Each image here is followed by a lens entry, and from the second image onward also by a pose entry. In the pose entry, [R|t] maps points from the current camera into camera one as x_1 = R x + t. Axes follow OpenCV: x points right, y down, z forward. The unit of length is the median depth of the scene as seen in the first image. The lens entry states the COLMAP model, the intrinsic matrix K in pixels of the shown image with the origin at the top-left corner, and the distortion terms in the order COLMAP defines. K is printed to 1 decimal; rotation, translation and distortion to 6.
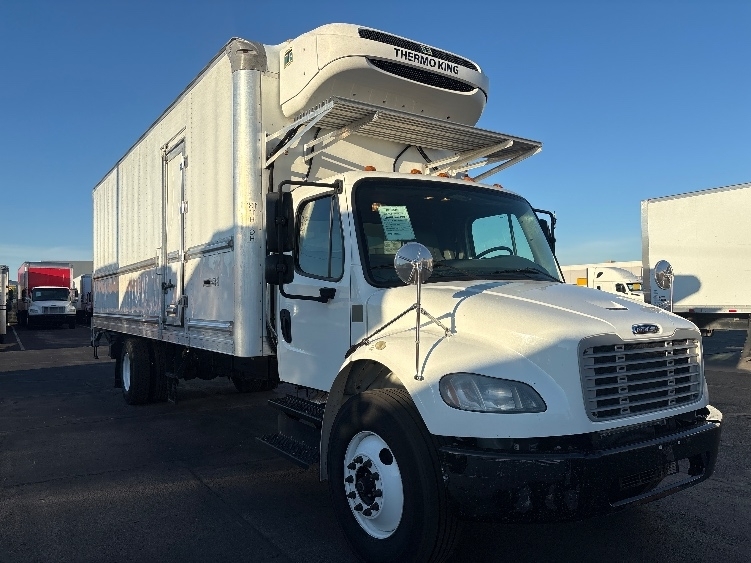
lens RADIAL K [[576.1, 0, 379.7], [0, 576.1, 283.2], [0, 0, 1]] dist [0.007173, 0.001314]
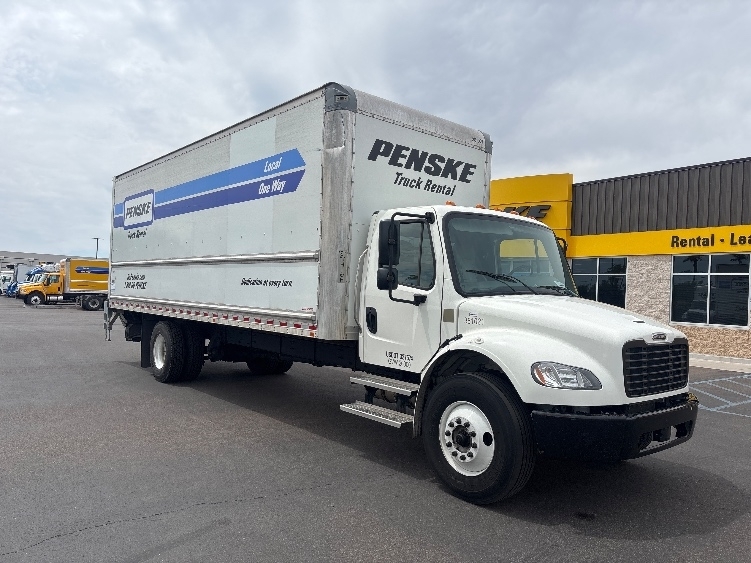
lens RADIAL K [[567.1, 0, 375.5], [0, 567.1, 281.5], [0, 0, 1]] dist [-0.004470, -0.000770]
pose [[0.993615, 0.051879, 0.100191, -0.343874], [-0.053286, 0.998514, 0.011412, -0.032332], [-0.099450, -0.016678, 0.994903, -0.300123]]
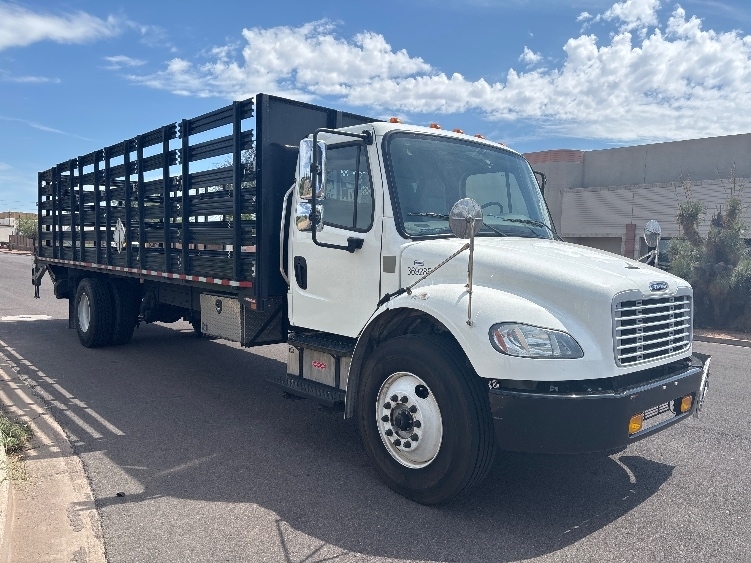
lens RADIAL K [[576.1, 0, 379.7], [0, 576.1, 283.2], [0, 0, 1]] dist [0.007173, 0.001314]
pose [[0.990851, 0.026018, 0.132430, -0.192922], [-0.038453, 0.994996, 0.092223, -0.008654], [-0.129367, -0.096472, 0.986893, -0.034462]]
